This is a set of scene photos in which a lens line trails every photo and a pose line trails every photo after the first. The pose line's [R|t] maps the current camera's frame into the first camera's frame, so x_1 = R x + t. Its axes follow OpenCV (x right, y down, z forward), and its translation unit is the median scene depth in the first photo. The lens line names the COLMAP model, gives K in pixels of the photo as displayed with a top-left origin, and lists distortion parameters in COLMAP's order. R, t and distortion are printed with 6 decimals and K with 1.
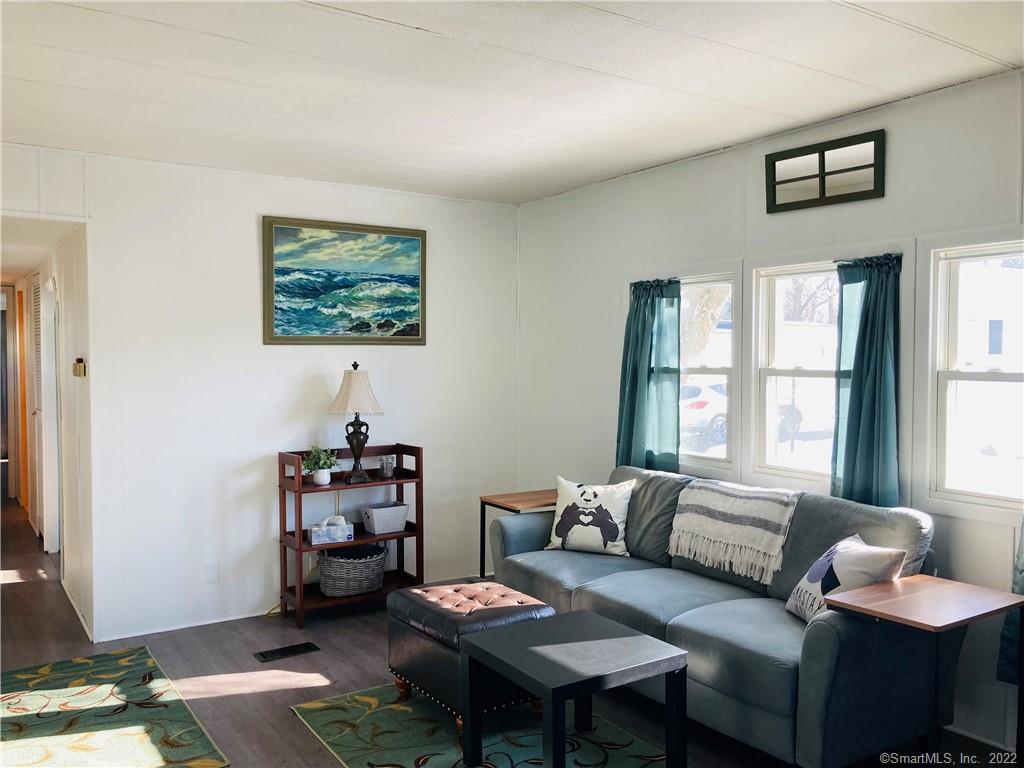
lens RADIAL K [[833.8, 0, 510.6], [0, 833.8, 388.4], [0, 0, 1]] dist [0.035776, -0.037314]
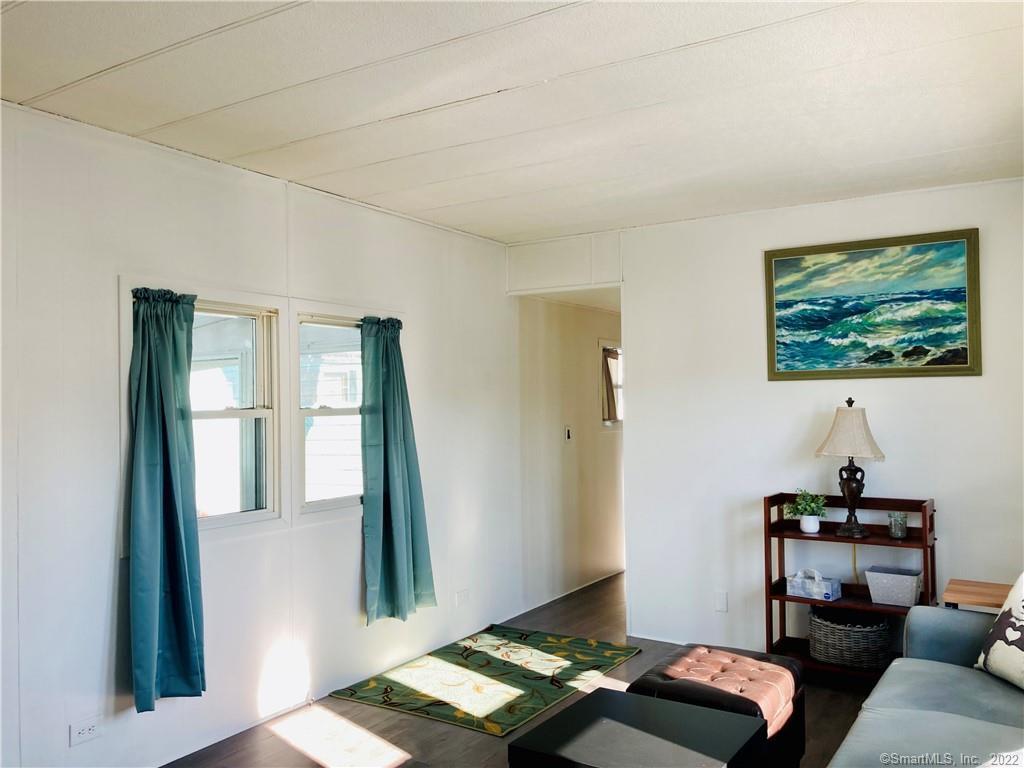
lens RADIAL K [[833.8, 0, 486.9], [0, 833.8, 379.6], [0, 0, 1]] dist [0.035776, -0.037314]
pose [[0.390620, -0.026218, -0.920179, 0.474301], [-0.024530, 0.998943, -0.038875, -0.007355], [0.920225, 0.037758, 0.389564, 0.306917]]
